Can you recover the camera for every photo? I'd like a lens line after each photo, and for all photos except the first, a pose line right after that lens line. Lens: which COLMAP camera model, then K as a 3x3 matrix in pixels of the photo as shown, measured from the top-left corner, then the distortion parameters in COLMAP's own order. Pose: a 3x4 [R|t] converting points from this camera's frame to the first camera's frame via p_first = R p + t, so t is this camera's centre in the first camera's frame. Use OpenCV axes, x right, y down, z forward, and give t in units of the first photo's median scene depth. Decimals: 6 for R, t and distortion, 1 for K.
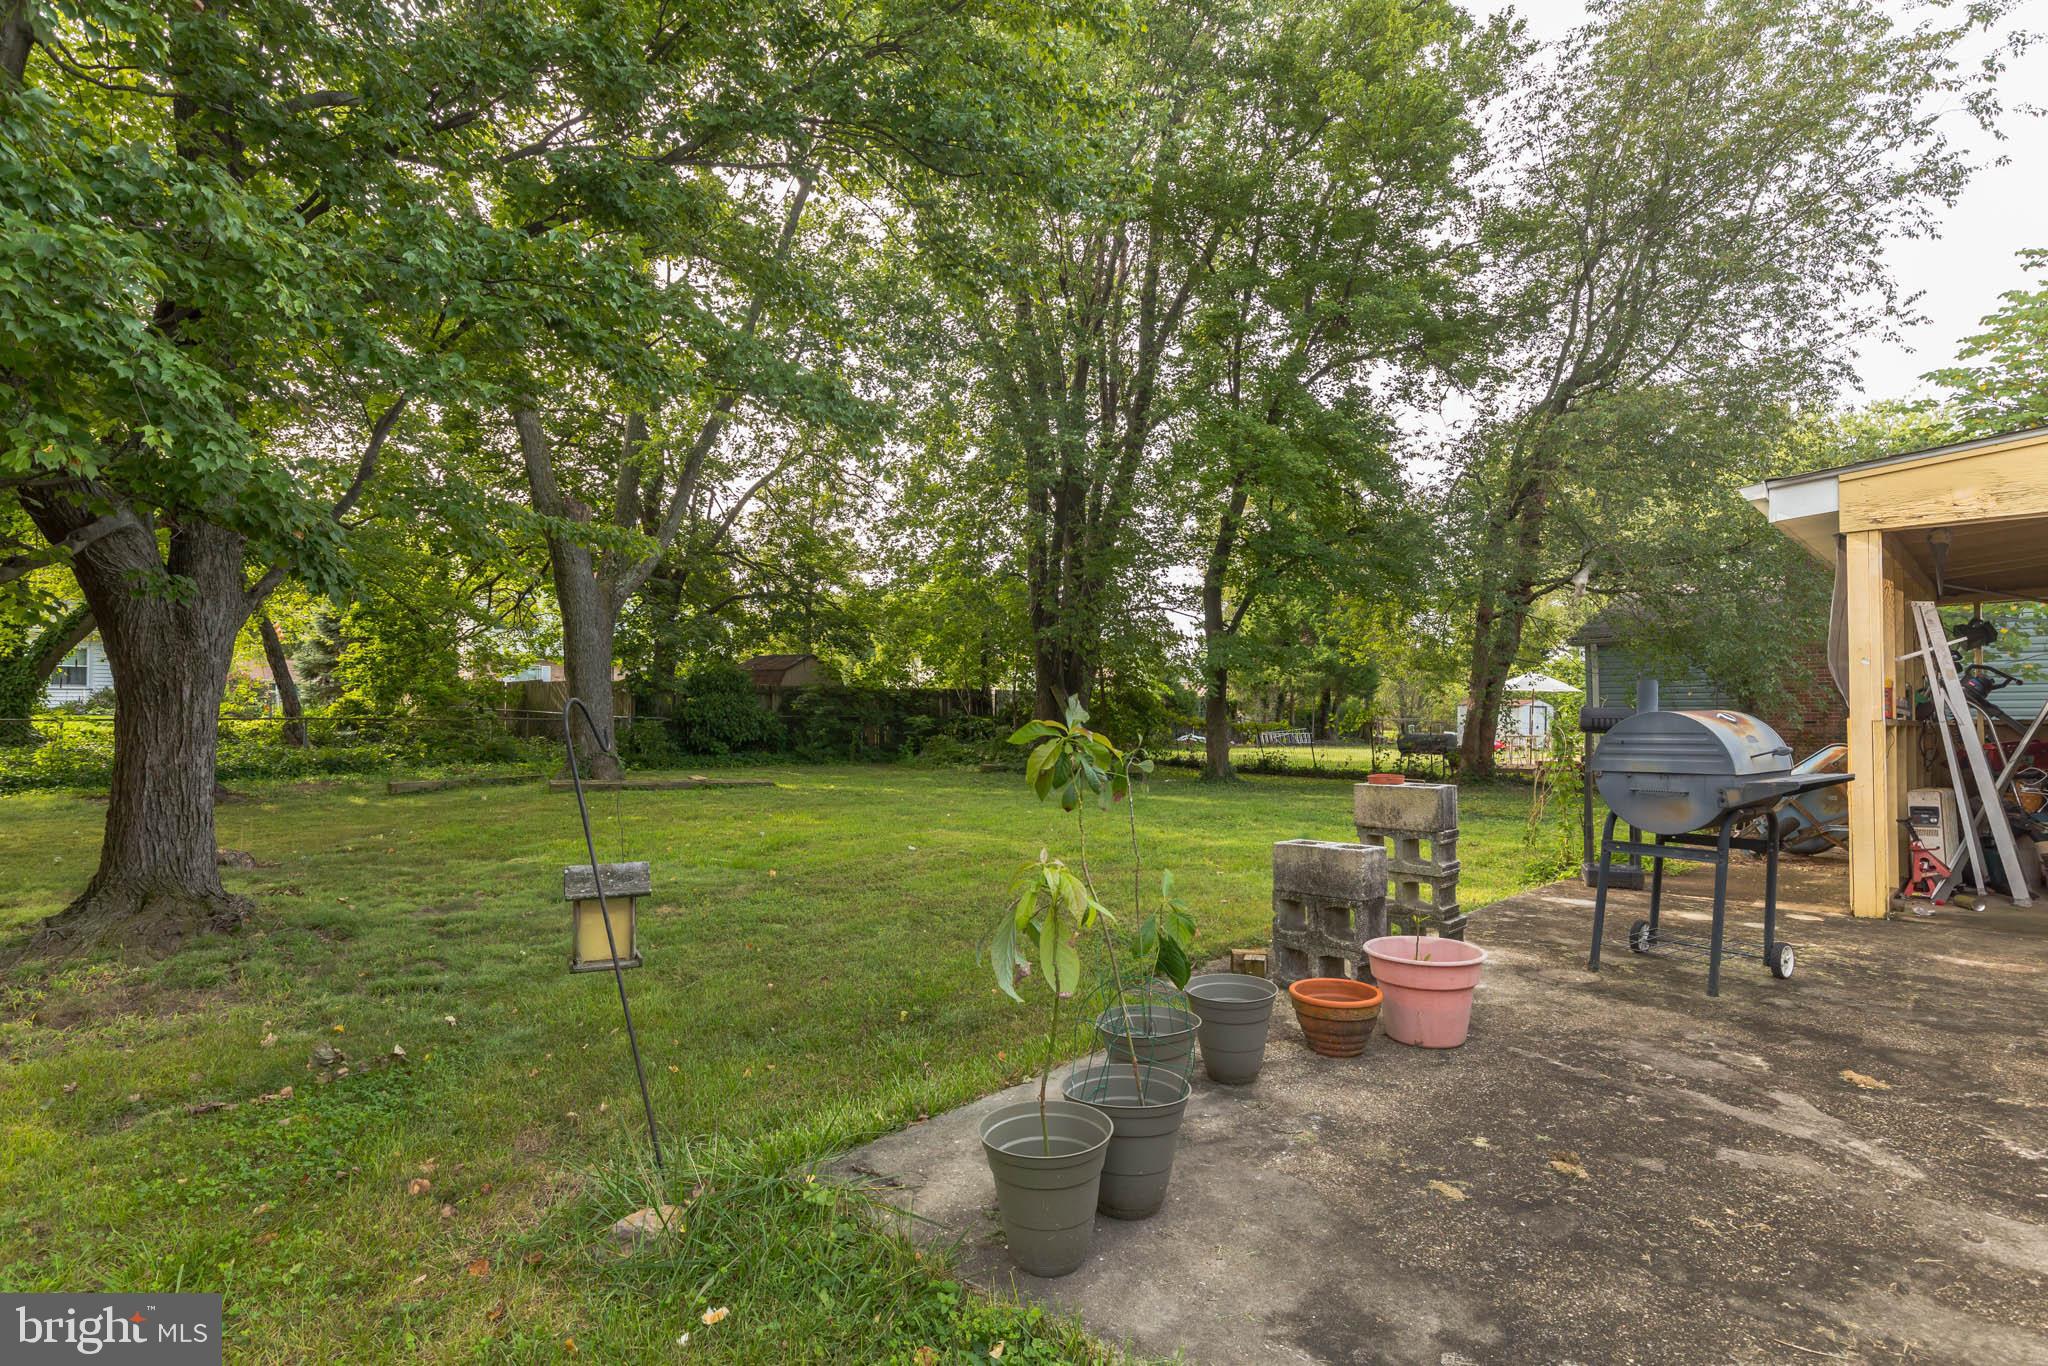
lens RADIAL K [[1020.1, 0, 1022.7], [0, 1020.1, 685.7], [0, 0, 1]] dist [-0.001852, 0.001506]
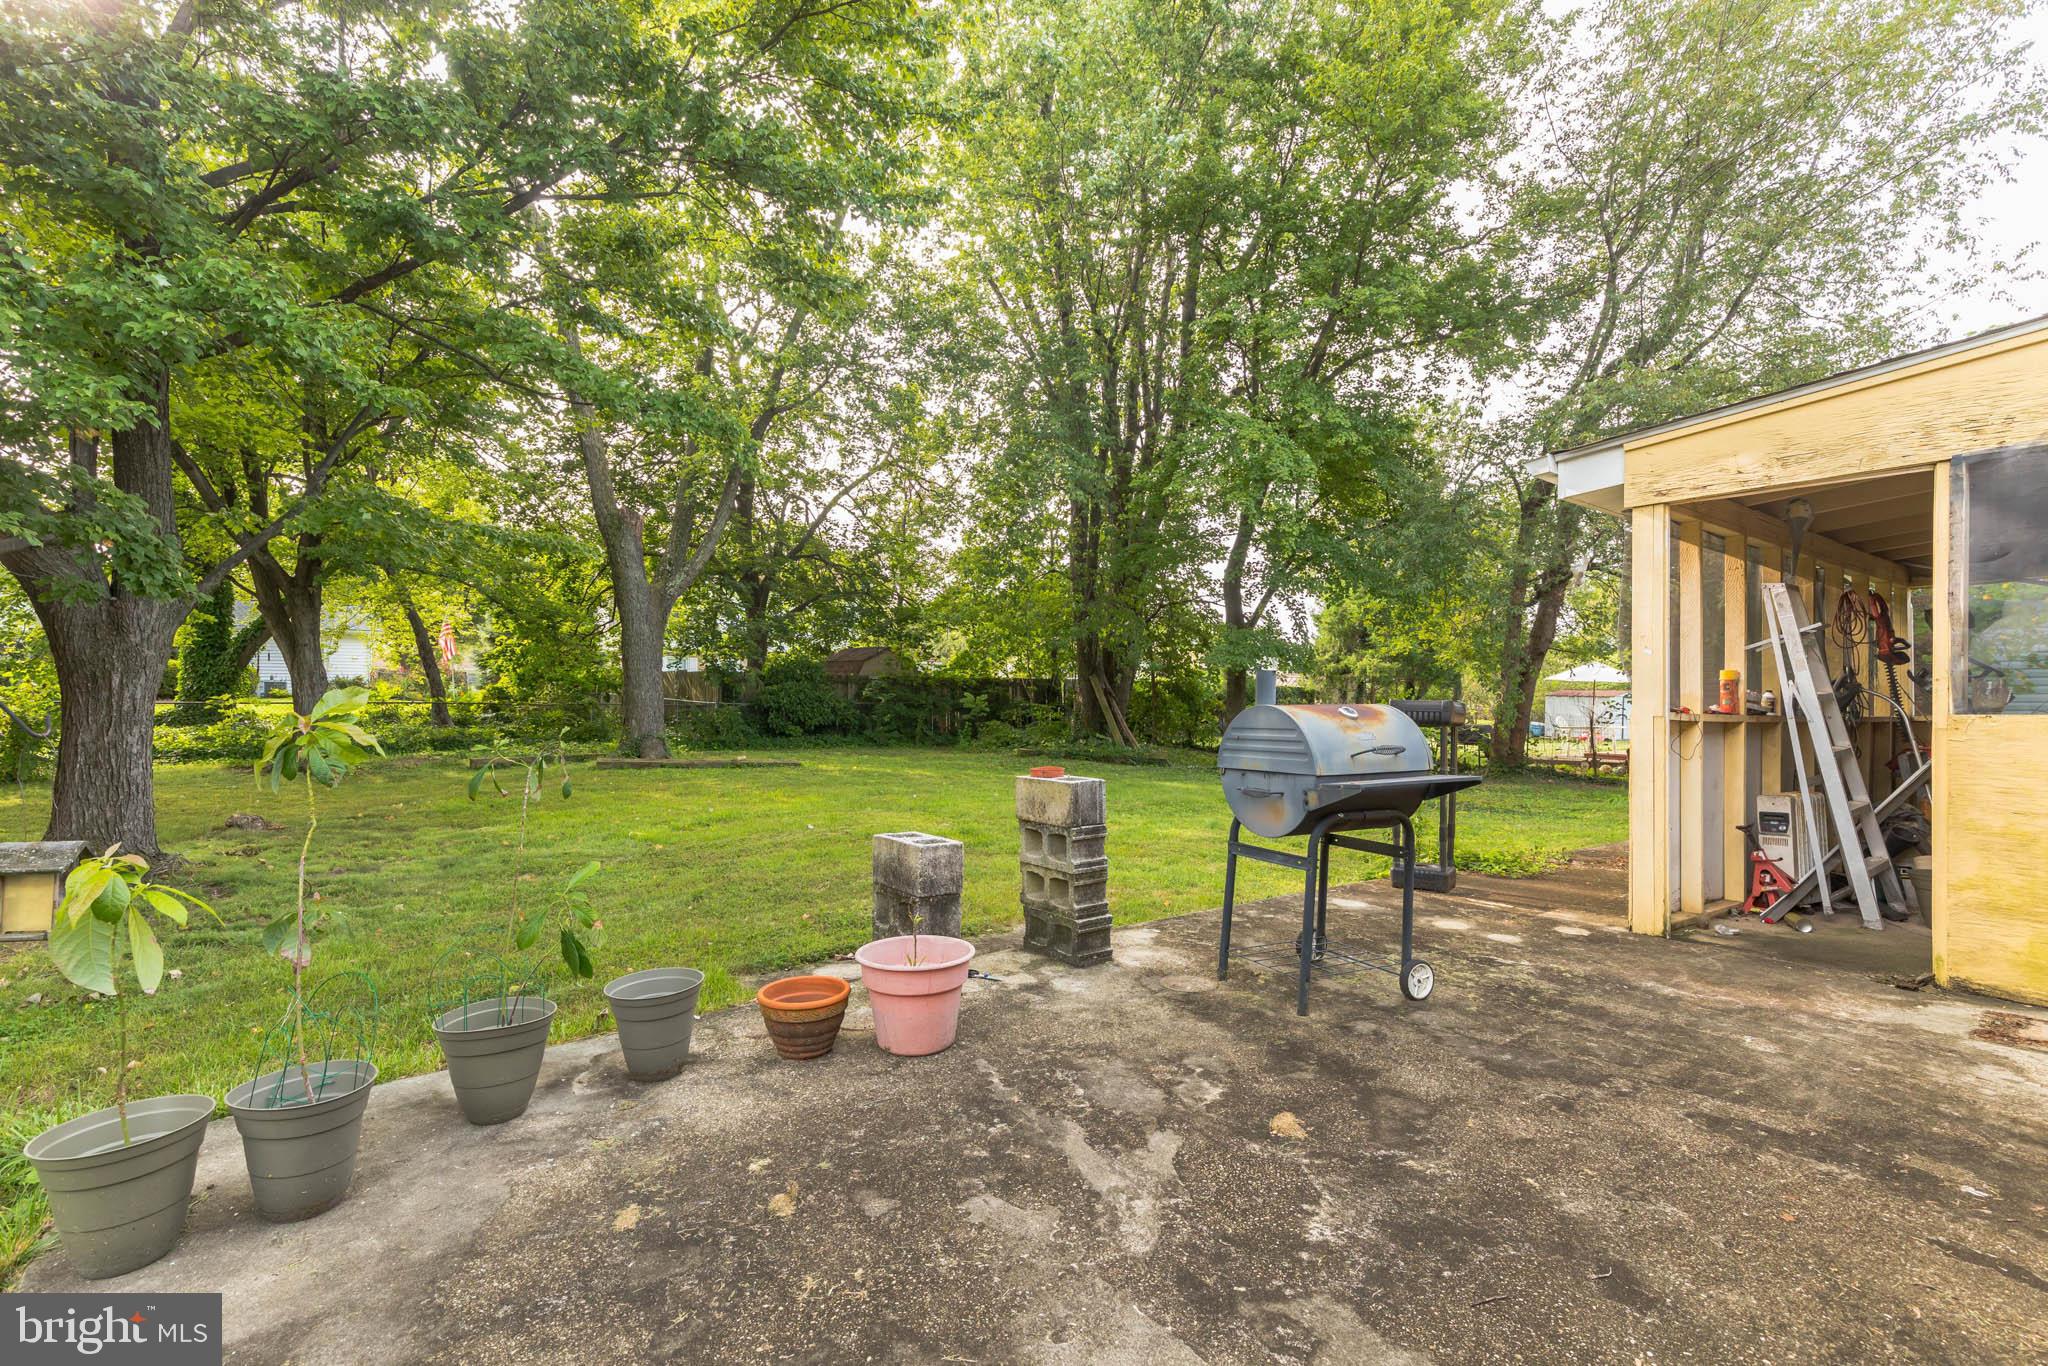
lens RADIAL K [[939.0, 0, 1024.2], [0, 939.0, 680.3], [0, 0, 1]] dist [0.007169, -0.001205]
pose [[0.988240, 0.002655, -0.152889, 0.416292], [-0.001839, 0.999983, 0.005479, -0.000618], [0.152901, -0.005133, 0.988228, 0.095230]]
